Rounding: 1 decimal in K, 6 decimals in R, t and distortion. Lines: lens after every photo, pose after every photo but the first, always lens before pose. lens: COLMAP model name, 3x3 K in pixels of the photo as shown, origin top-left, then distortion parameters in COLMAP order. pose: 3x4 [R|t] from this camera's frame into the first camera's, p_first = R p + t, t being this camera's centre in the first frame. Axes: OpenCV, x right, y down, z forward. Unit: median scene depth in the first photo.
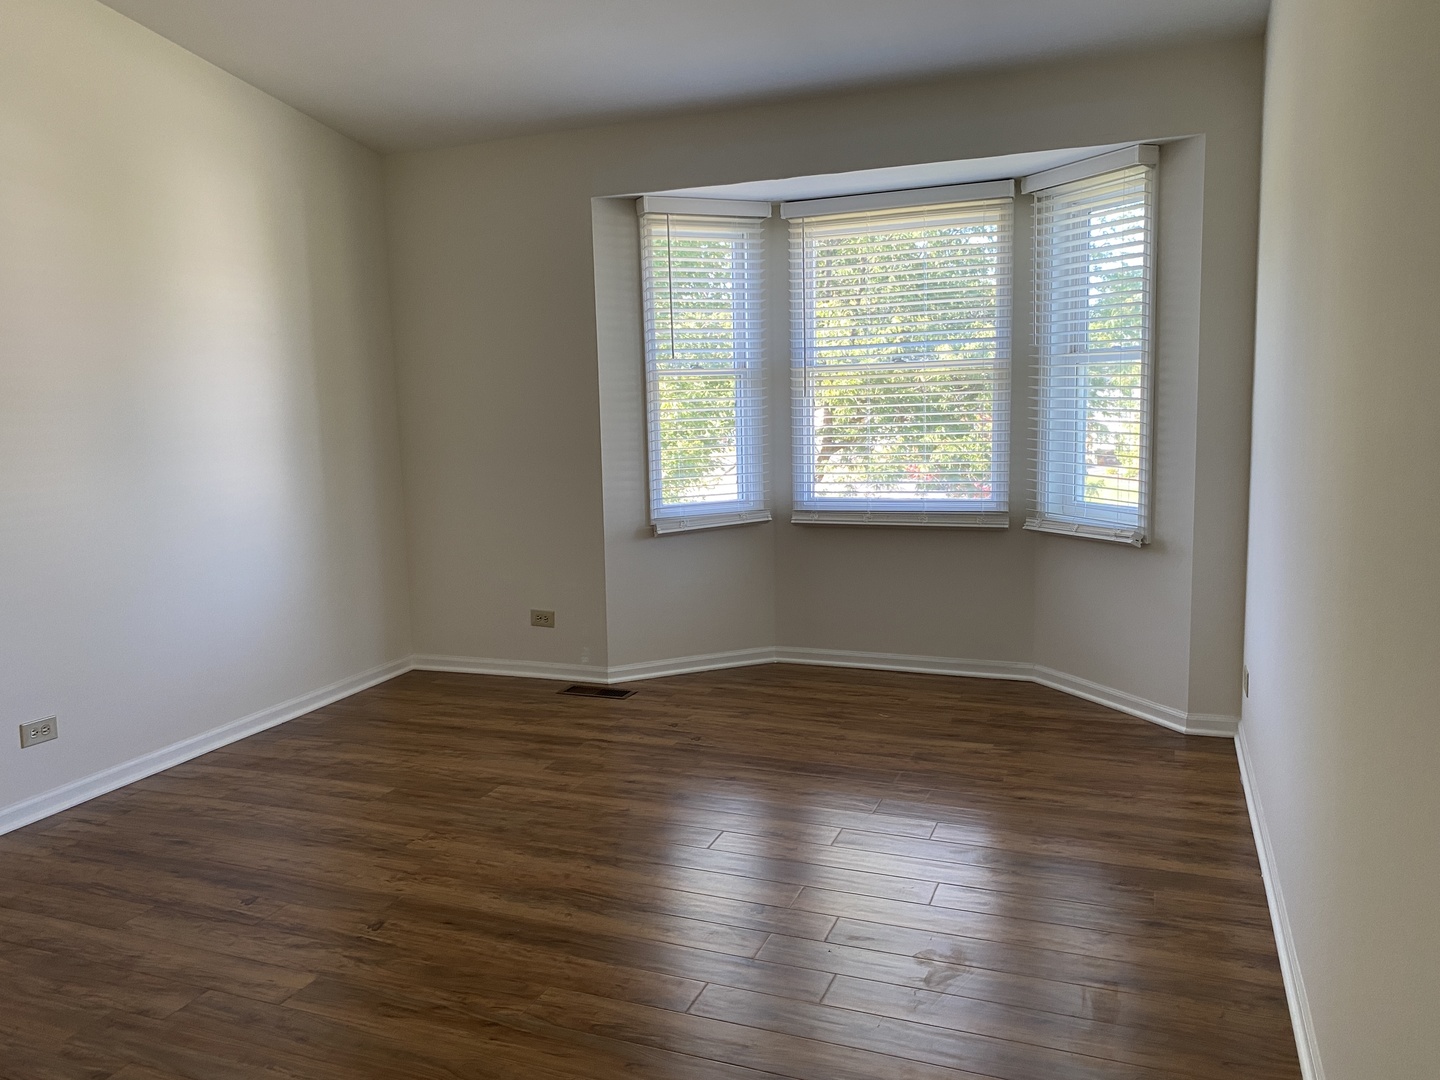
lens RADIAL K [[1101.2, 0, 712.0], [0, 1101.2, 541.3], [0, 0, 1]] dist [0.051307, -0.045451]
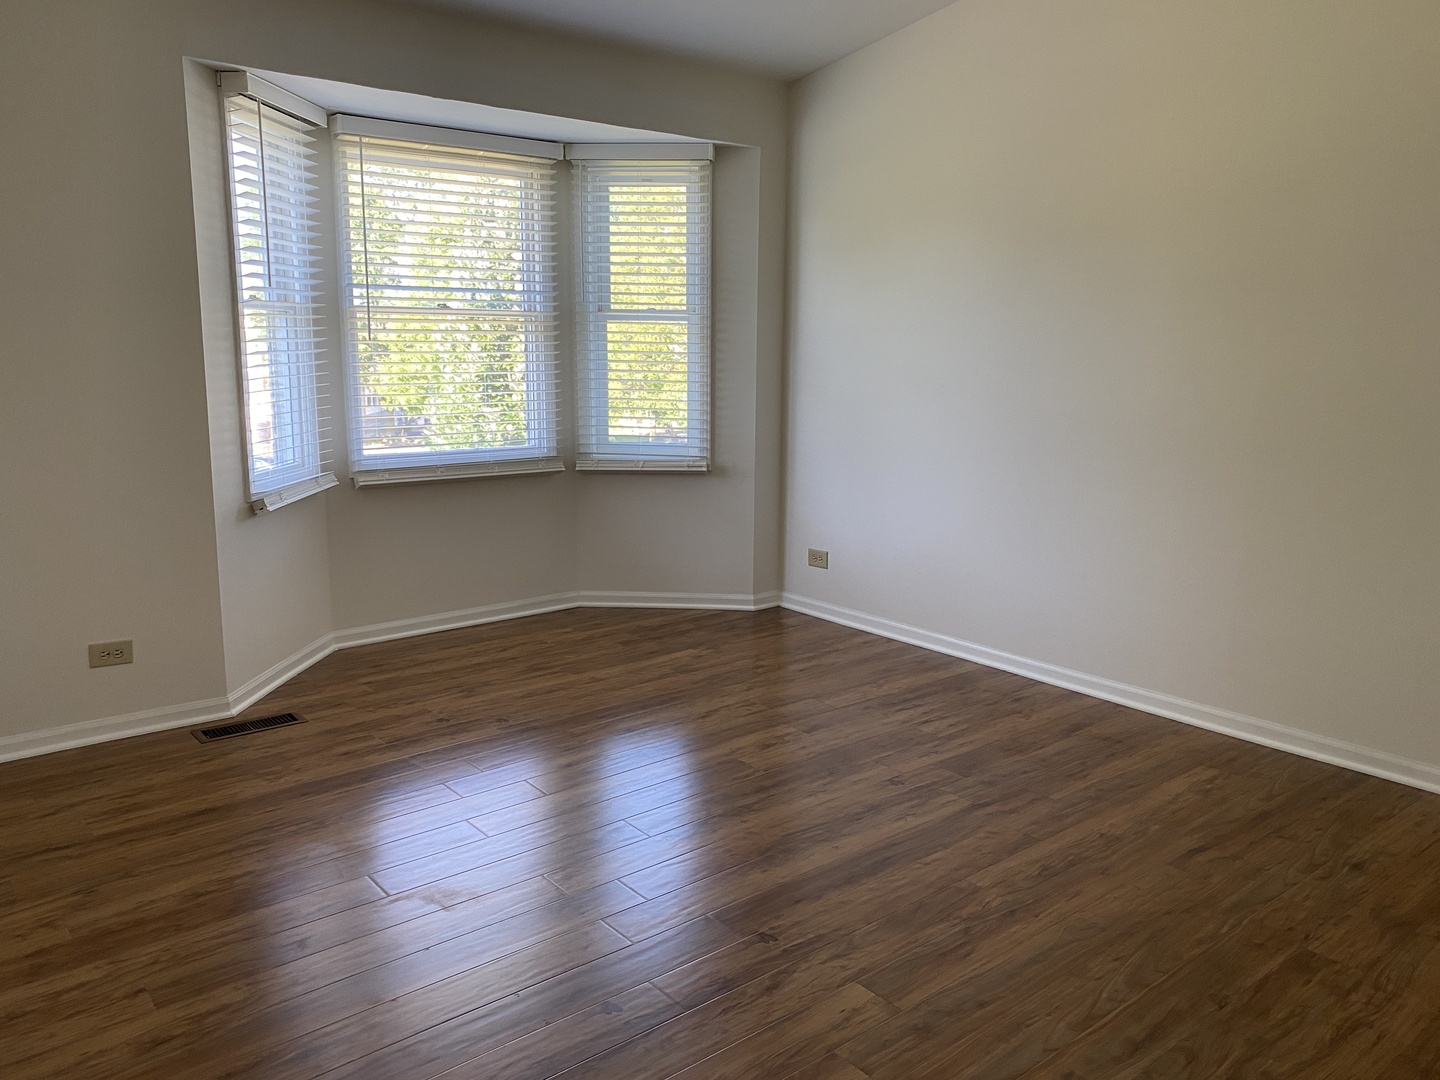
lens RADIAL K [[1101.2, 0, 715.9], [0, 1101.2, 536.1], [0, 0, 1]] dist [0.051307, -0.045451]
pose [[0.470824, -0.125435, 0.873265, -0.640144], [0.101269, 0.990982, 0.087745, -0.028776], [-0.876396, 0.047123, 0.479281, 0.370333]]
